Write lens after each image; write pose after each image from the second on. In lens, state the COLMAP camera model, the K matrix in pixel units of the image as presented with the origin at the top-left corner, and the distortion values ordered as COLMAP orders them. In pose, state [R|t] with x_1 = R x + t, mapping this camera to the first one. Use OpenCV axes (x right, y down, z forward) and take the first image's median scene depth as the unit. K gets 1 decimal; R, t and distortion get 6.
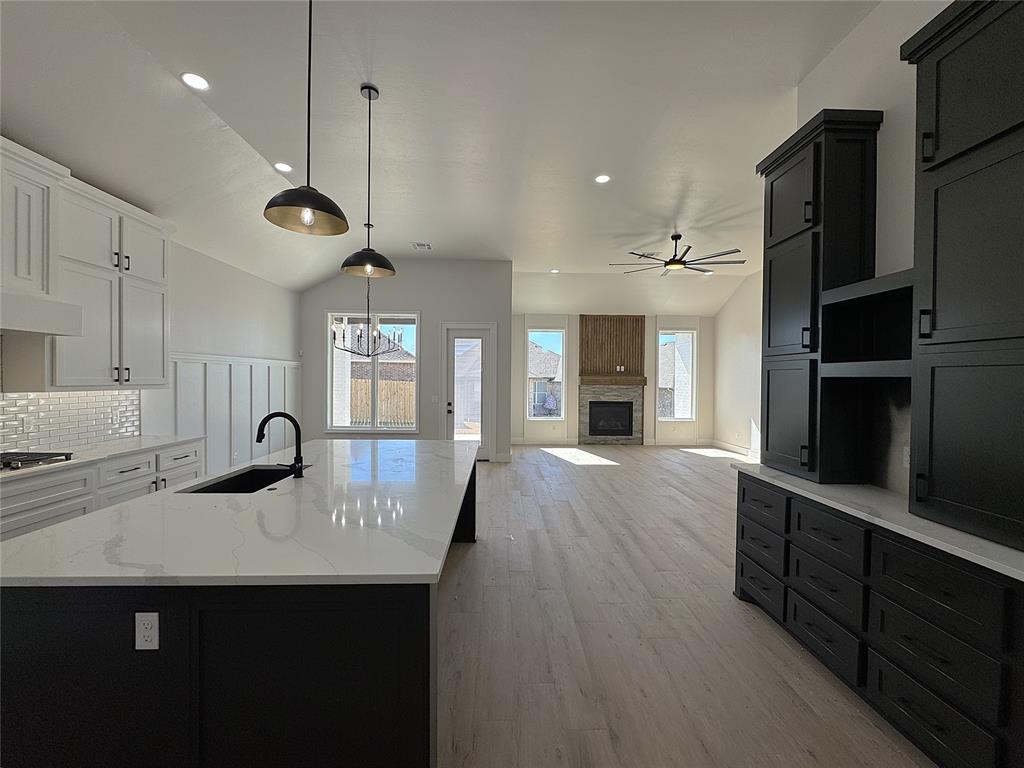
lens RADIAL K [[413.9, 0, 509.8], [0, 413.9, 384.4], [0, 0, 1]] dist [-0.007290, -0.000329]
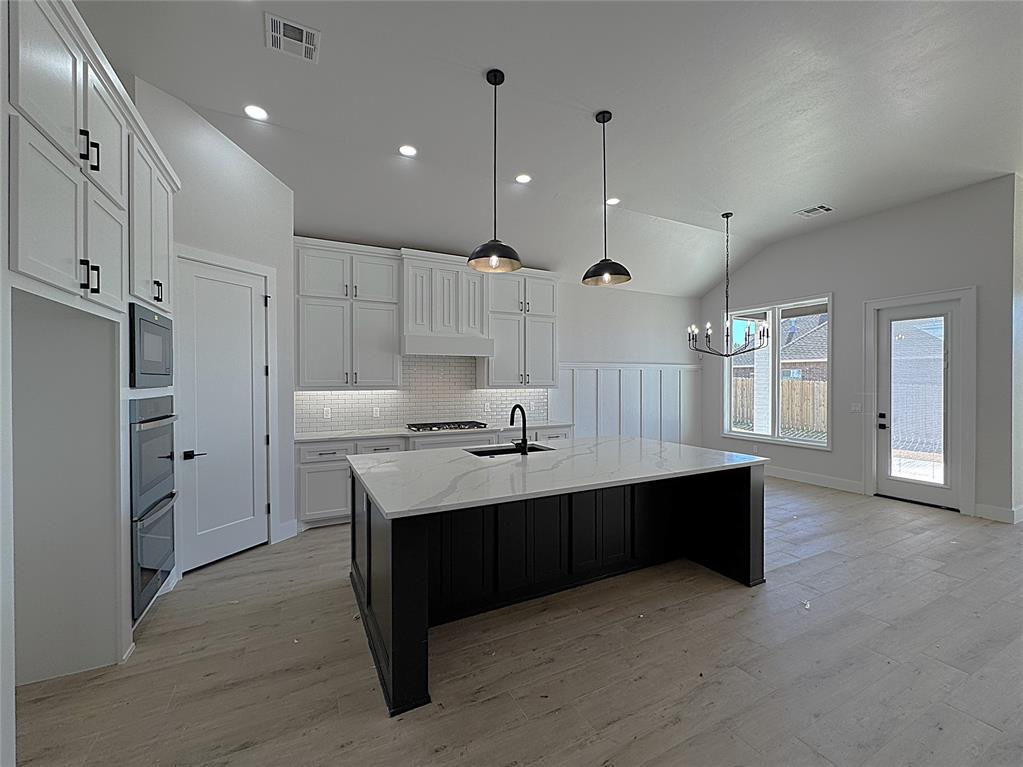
lens RADIAL K [[413.5, 0, 509.3], [0, 413.5, 383.9], [0, 0, 1]] dist [-0.007290, -0.000329]
pose [[0.430515, -0.001868, -0.902582, 0.213085], [-0.007550, 0.999955, -0.005671, 0.002193], [0.902552, 0.009256, 0.430481, 0.123620]]
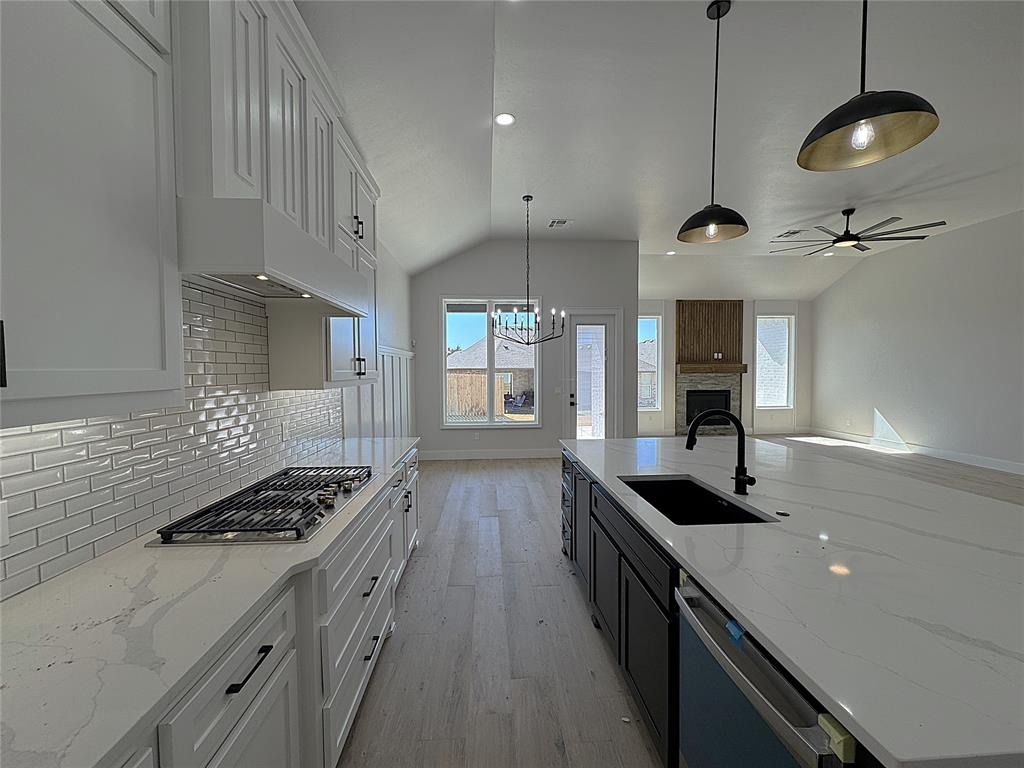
lens RADIAL K [[407.9, 0, 512.0], [0, 407.9, 384.0], [0, 0, 1]] dist [-0.003044, -0.000379]
pose [[0.999459, -0.015805, 0.028832, -0.307885], [0.015165, 0.999637, 0.022277, -0.001287], [-0.029173, -0.021828, 0.999336, 0.082948]]
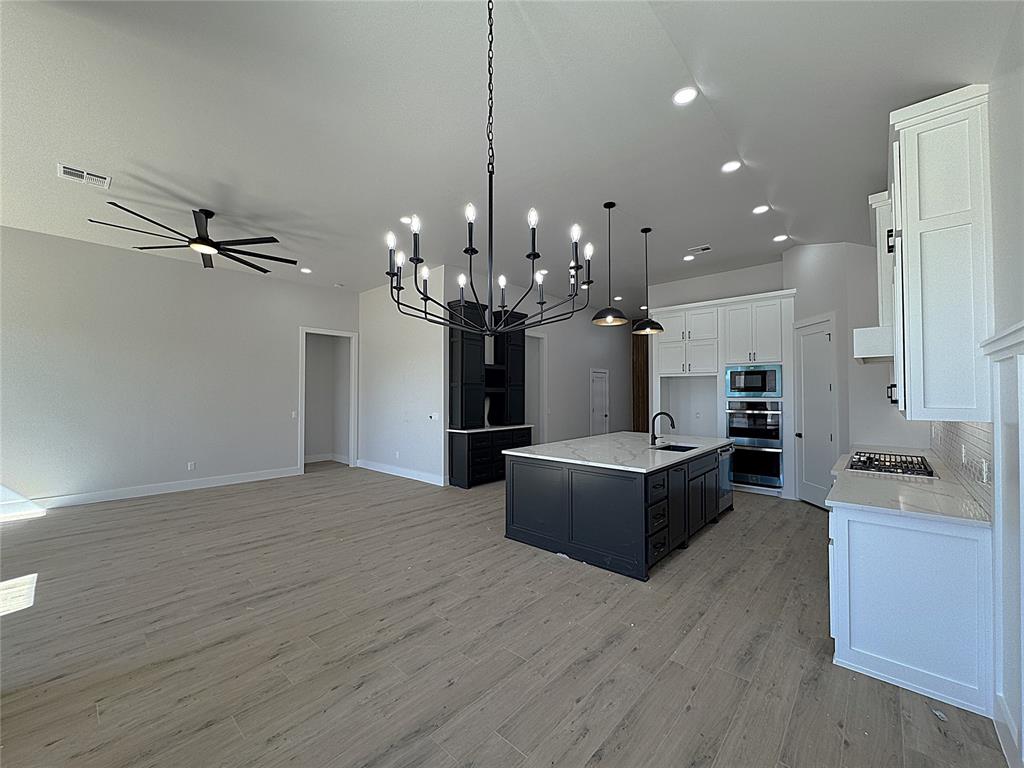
lens RADIAL K [[407.9, 0, 512.0], [0, 407.9, 384.0], [0, 0, 1]] dist [-0.003044, -0.000379]
pose [[-0.724699, 0.006804, 0.689032, -0.440756], [0.005408, 0.999977, -0.004187, -0.019347], [-0.689044, 0.000692, -0.724719, 0.928124]]
